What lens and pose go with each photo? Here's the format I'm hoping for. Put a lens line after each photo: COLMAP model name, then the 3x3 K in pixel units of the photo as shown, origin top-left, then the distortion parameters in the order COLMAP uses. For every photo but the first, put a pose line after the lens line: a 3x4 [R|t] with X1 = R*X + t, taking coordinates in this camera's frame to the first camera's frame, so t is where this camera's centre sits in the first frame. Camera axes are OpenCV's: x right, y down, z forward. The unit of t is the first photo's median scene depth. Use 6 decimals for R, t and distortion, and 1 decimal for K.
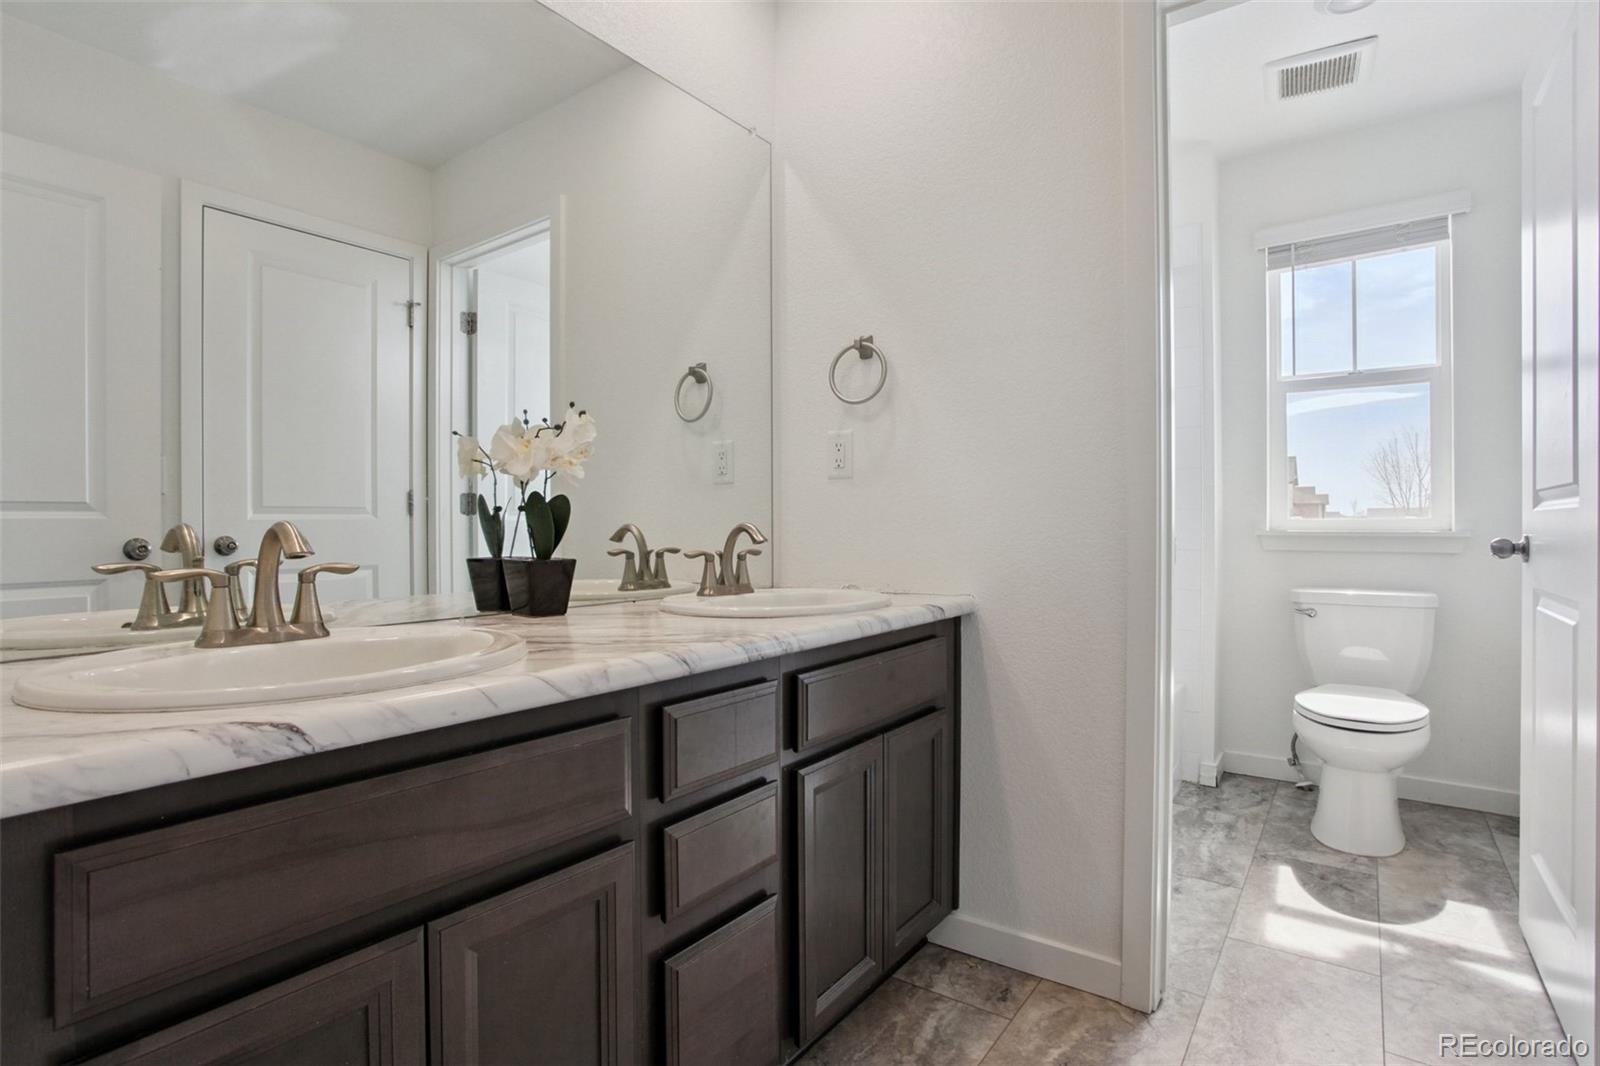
lens RADIAL K [[776.7, 0, 798.3], [0, 776.7, 530.3], [0, 0, 1]] dist [-0.039009, 0.000832]
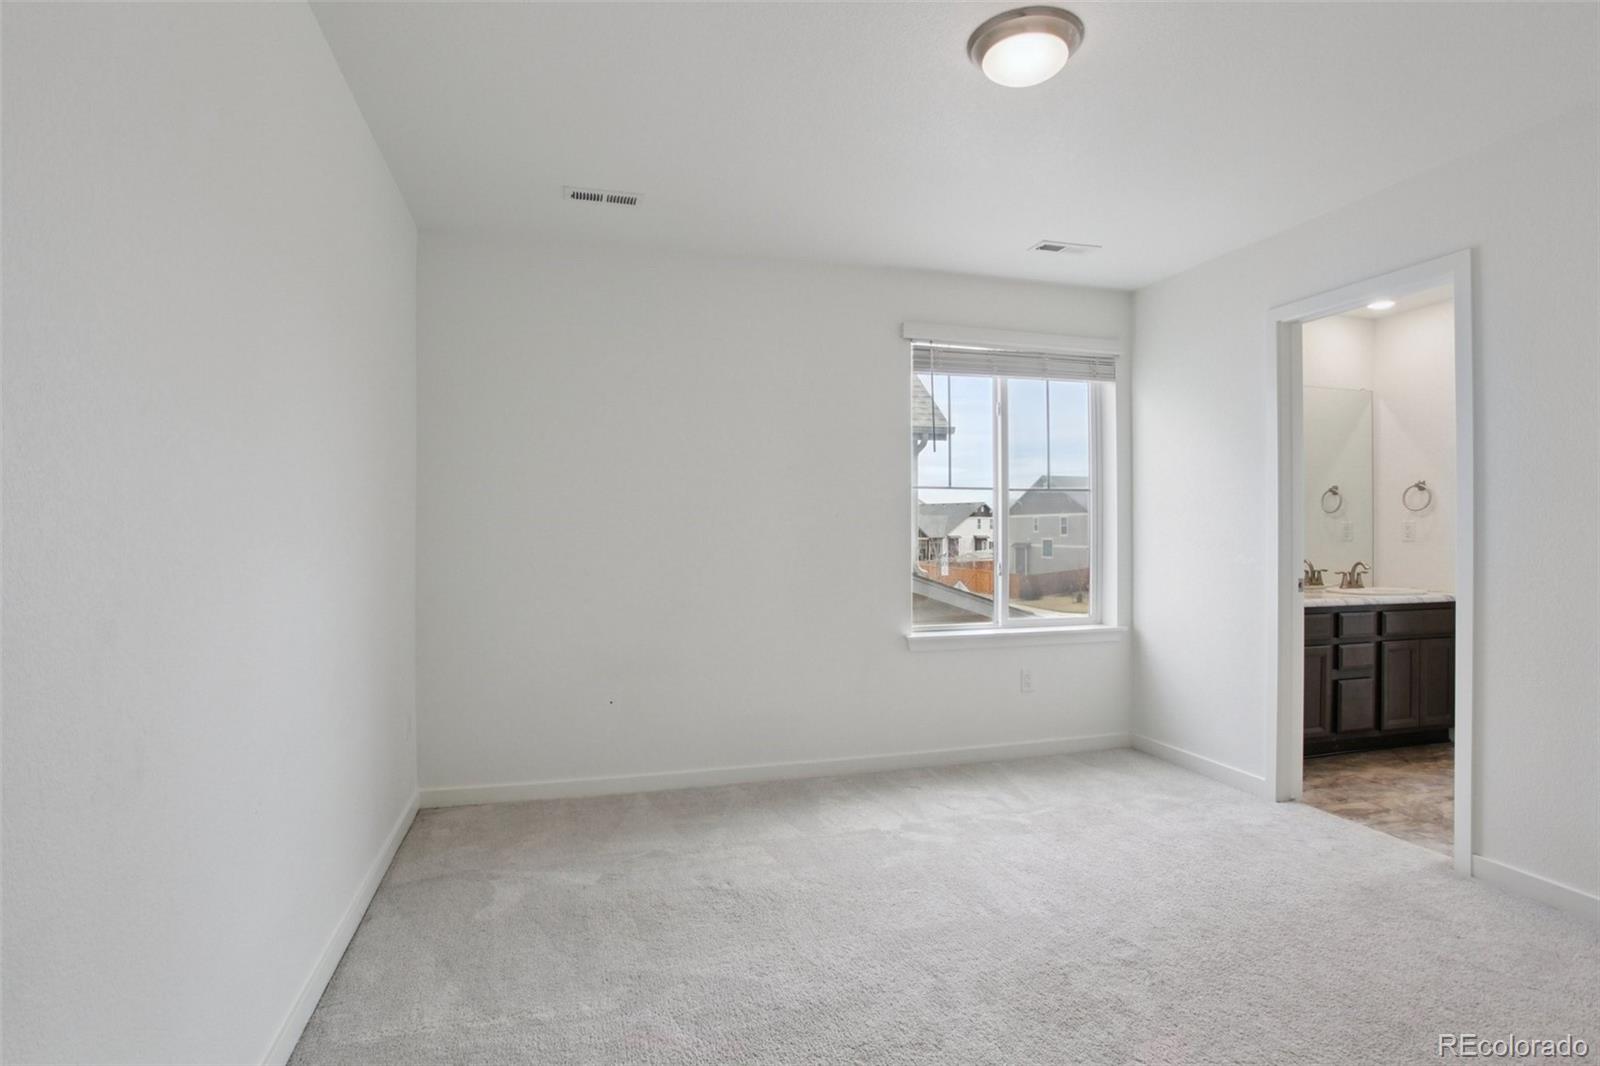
lens RADIAL K [[776.7, 0, 792.0], [0, 776.7, 531.5], [0, 0, 1]] dist [-0.039009, 0.000832]
pose [[0.772209, 0.000547, -0.635368, 0.095969], [-0.001546, 0.999998, -0.001018, -0.126424], [0.635366, 0.001769, 0.772209, -2.688245]]
